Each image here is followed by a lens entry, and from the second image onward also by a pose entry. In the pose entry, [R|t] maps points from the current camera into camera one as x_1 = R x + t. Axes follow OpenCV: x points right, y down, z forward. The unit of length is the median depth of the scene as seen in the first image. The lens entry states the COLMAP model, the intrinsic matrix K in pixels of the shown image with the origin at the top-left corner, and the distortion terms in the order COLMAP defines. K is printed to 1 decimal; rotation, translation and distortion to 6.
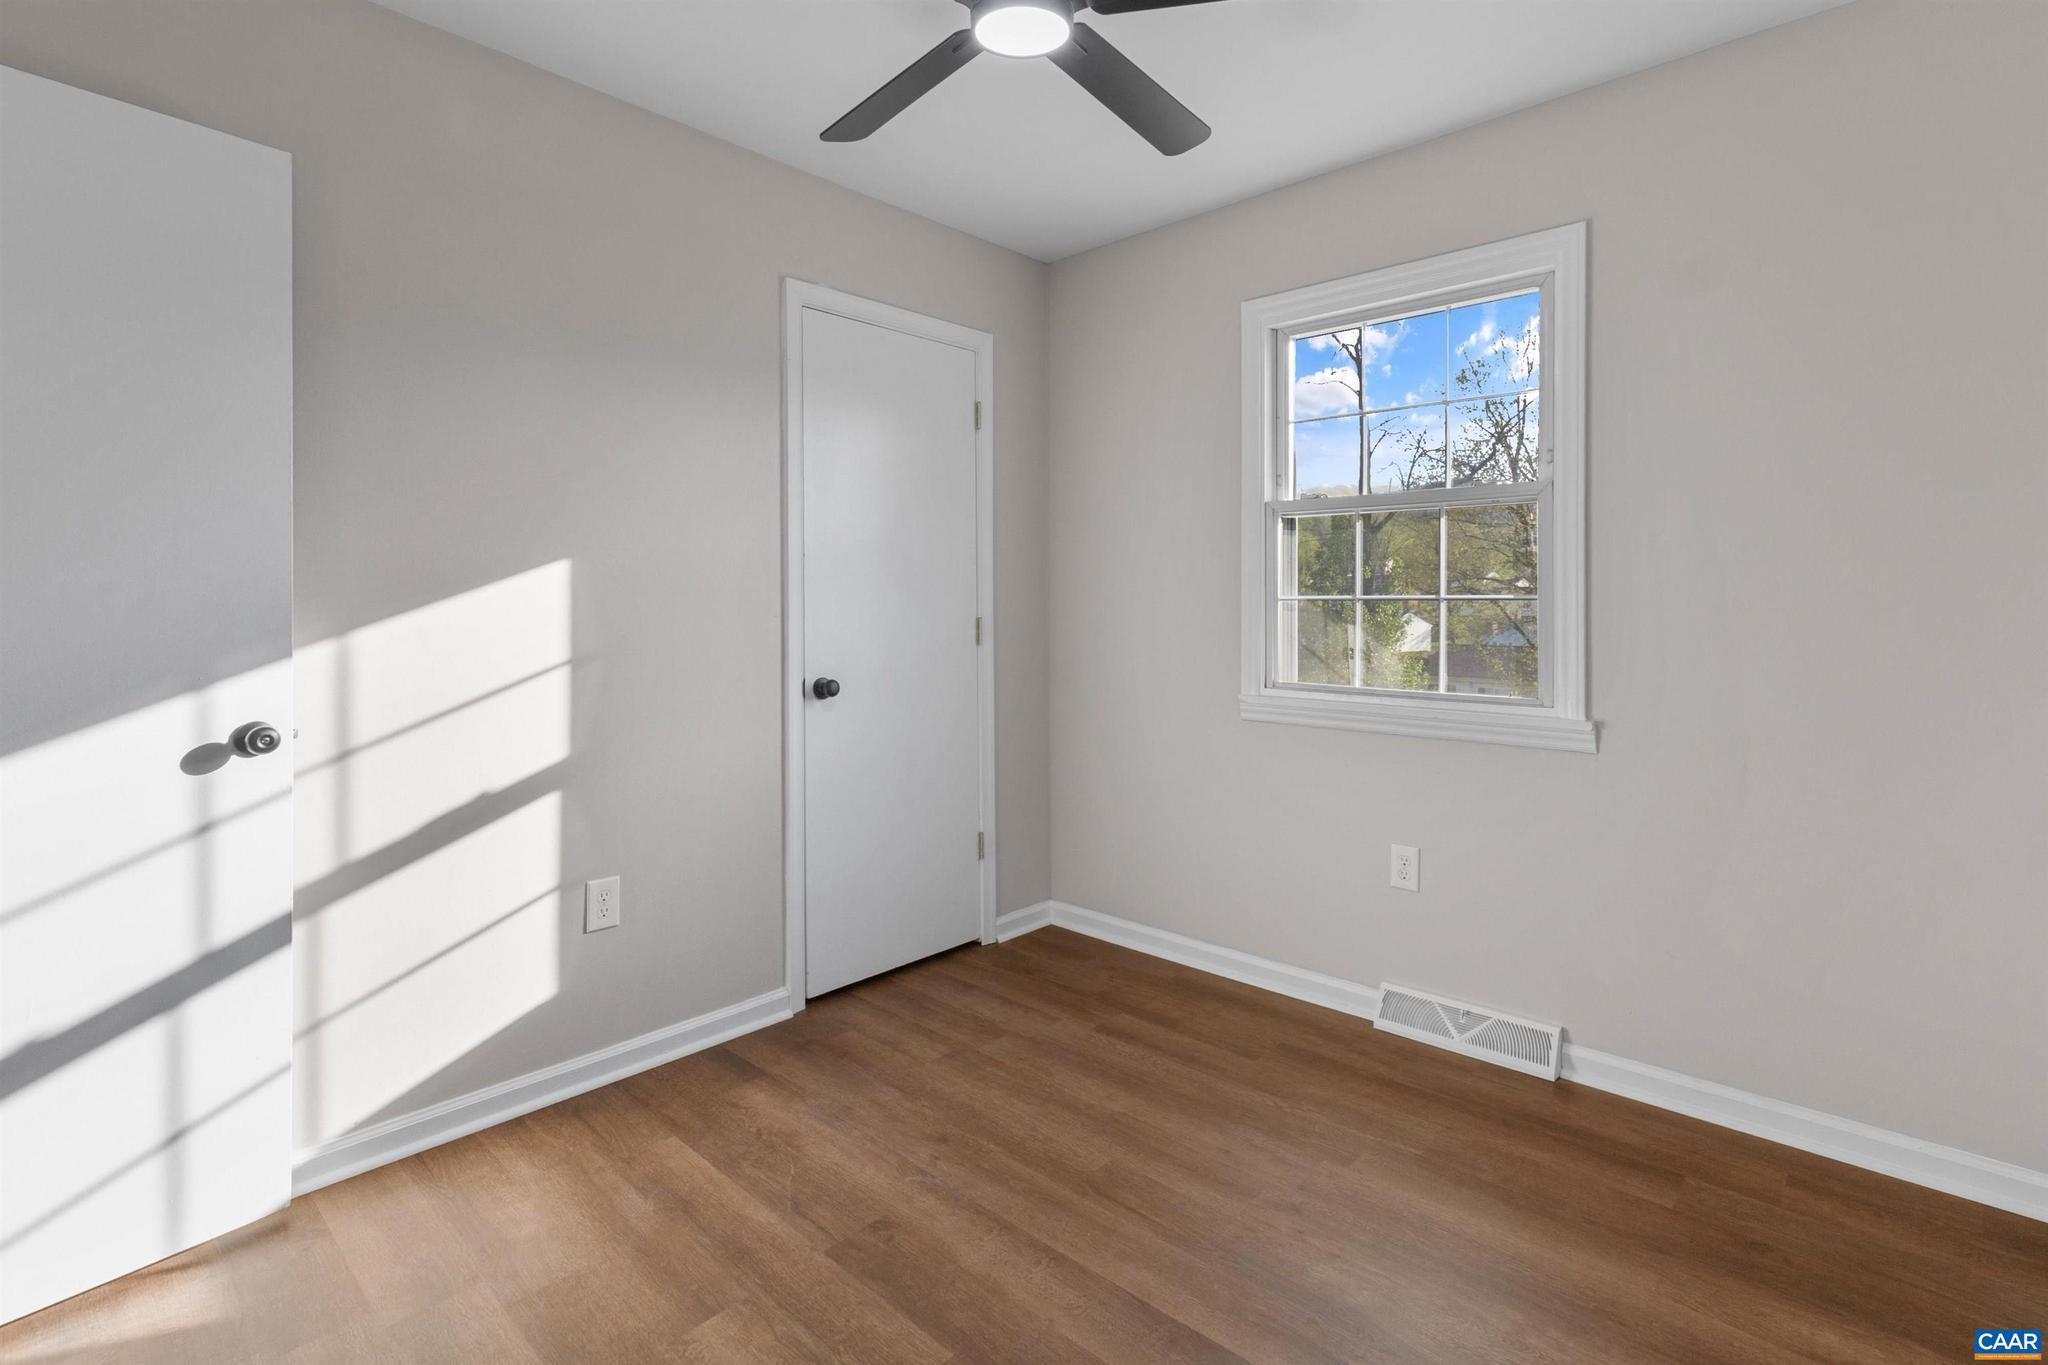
lens RADIAL K [[956.9, 0, 1021.0], [0, 956.9, 616.3], [0, 0, 1]] dist [0.003362, 0.000691]
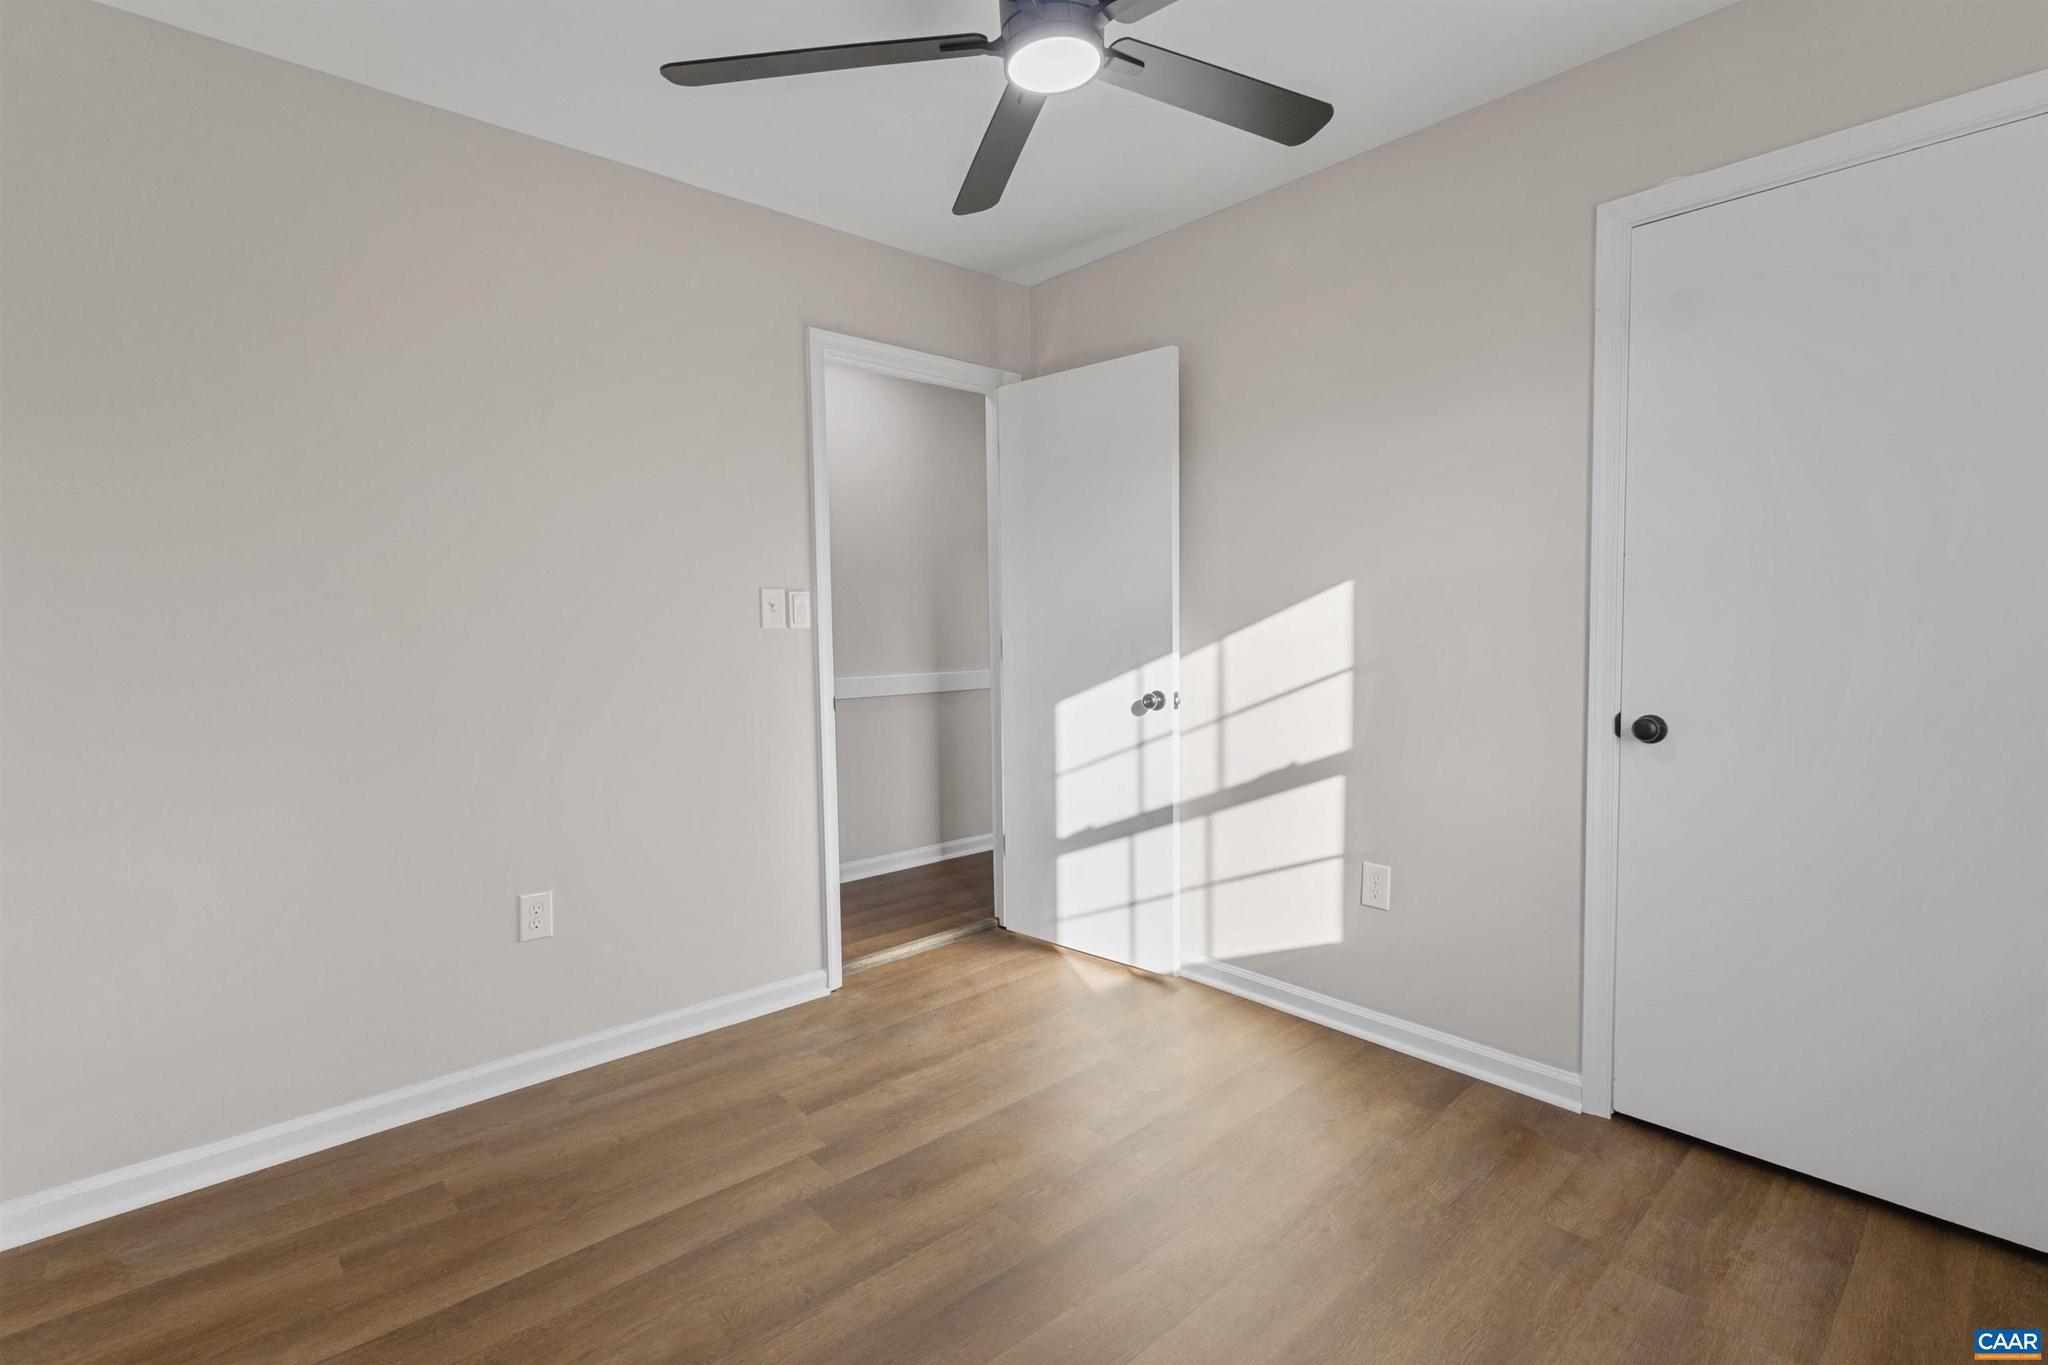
lens RADIAL K [[956.9, 0, 1023.0], [0, 956.9, 676.9], [0, 0, 1]] dist [0.003362, 0.000691]
pose [[-0.087105, 0.070389, -0.993709, 0.729098], [0.007775, 0.997518, 0.069977, -0.027755], [0.996169, -0.001631, -0.087436, 0.708801]]
